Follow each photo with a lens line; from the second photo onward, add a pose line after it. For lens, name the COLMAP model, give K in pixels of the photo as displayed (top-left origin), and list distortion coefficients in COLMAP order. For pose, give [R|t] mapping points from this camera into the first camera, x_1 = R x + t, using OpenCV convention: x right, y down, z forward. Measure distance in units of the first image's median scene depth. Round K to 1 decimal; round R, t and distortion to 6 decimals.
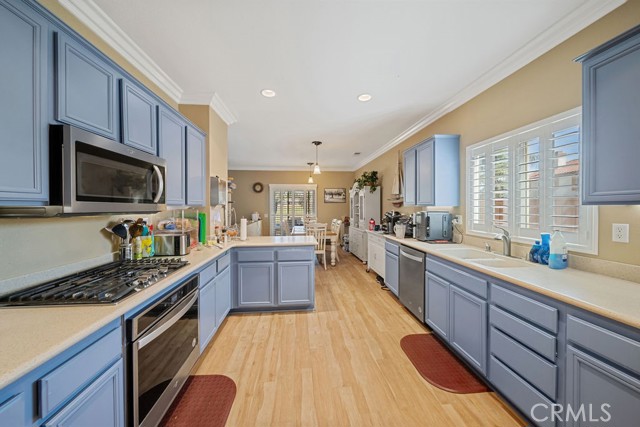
lens RADIAL K [[227.6, 0, 318.9], [0, 227.6, 208.7], [0, 0, 1]] dist [0.001683, 0.000079]
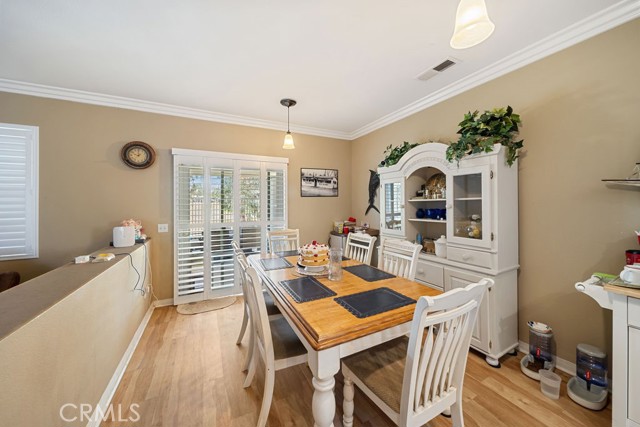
lens RADIAL K [[227.6, 0, 317.8], [0, 227.6, 204.7], [0, 0, 1]] dist [0.001683, 0.000079]
pose [[0.929115, -0.007135, 0.369721, -0.126561], [0.012529, 0.999847, -0.012189, -0.001996], [-0.369578, 0.015958, 0.929063, 0.523260]]
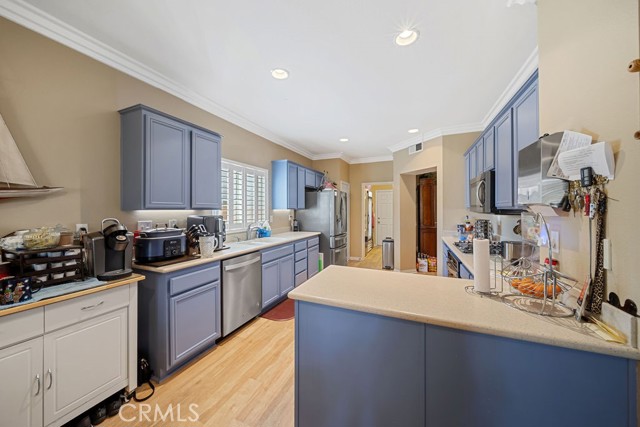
lens RADIAL K [[227.6, 0, 320.8], [0, 227.6, 210.0], [0, 0, 1]] dist [0.001683, 0.000079]
pose [[-0.885298, 0.000430, 0.465025, -0.428154], [0.005486, 0.999940, 0.009519, -0.024637], [-0.464993, 0.010978, -0.885247, 2.374457]]
